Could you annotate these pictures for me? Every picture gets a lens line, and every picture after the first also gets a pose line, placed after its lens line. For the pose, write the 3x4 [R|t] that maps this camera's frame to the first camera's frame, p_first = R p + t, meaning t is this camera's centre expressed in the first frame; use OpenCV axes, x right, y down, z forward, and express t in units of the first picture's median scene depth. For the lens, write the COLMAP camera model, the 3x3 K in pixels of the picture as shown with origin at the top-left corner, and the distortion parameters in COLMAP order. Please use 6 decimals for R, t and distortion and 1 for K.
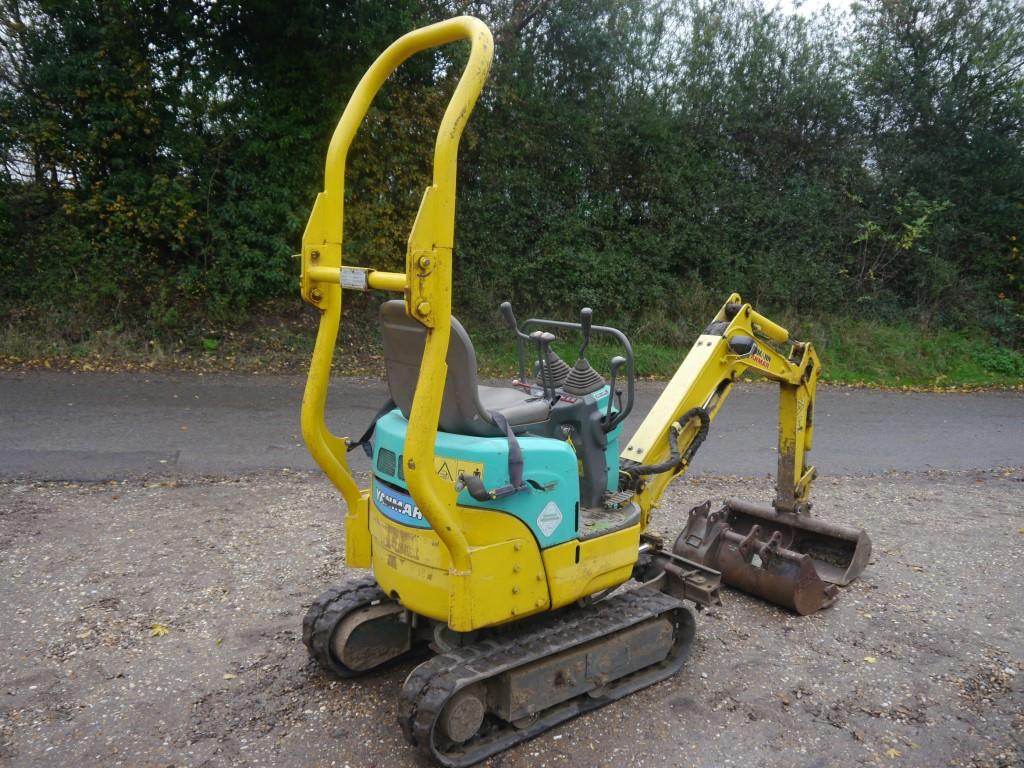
lens RADIAL K [[868.0, 0, 512.1], [0, 868.0, 384.0], [0, 0, 1]] dist [-0.033504, -0.006860]
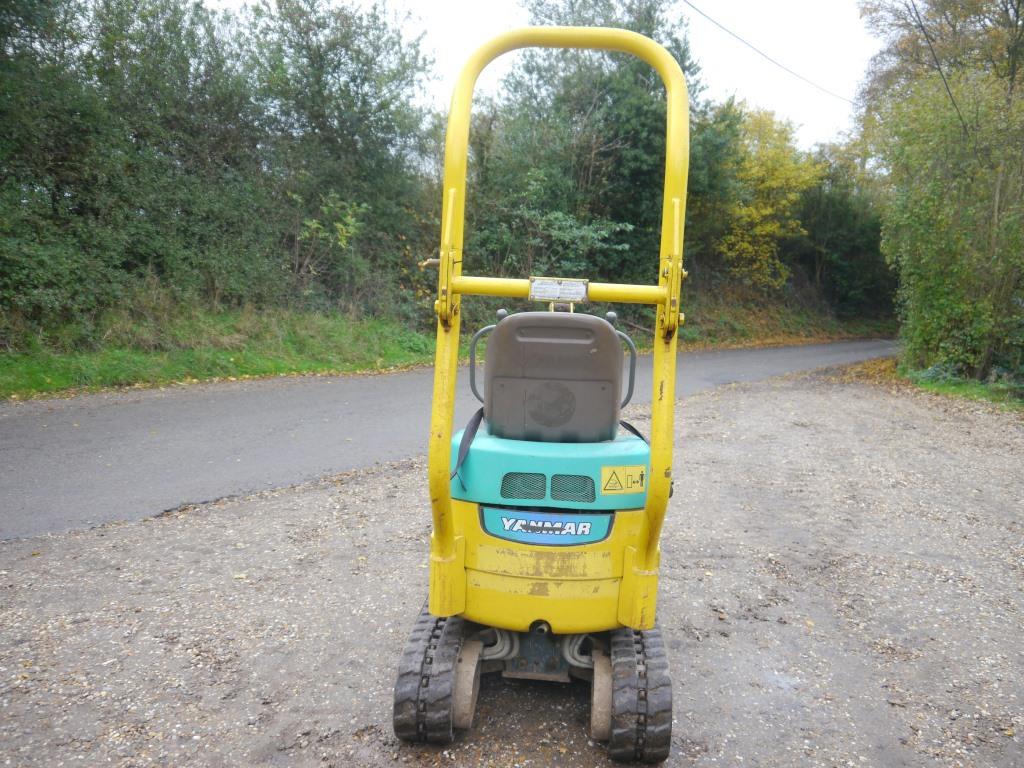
lens RADIAL K [[868.0, 0, 509.8], [0, 868.0, 385.0], [0, 0, 1]] dist [-0.033504, -0.006860]
pose [[0.668101, -0.099551, 0.737381, -0.254575], [0.091066, 0.994499, 0.051754, -0.020715], [-0.738477, 0.032574, 0.673492, 0.116750]]
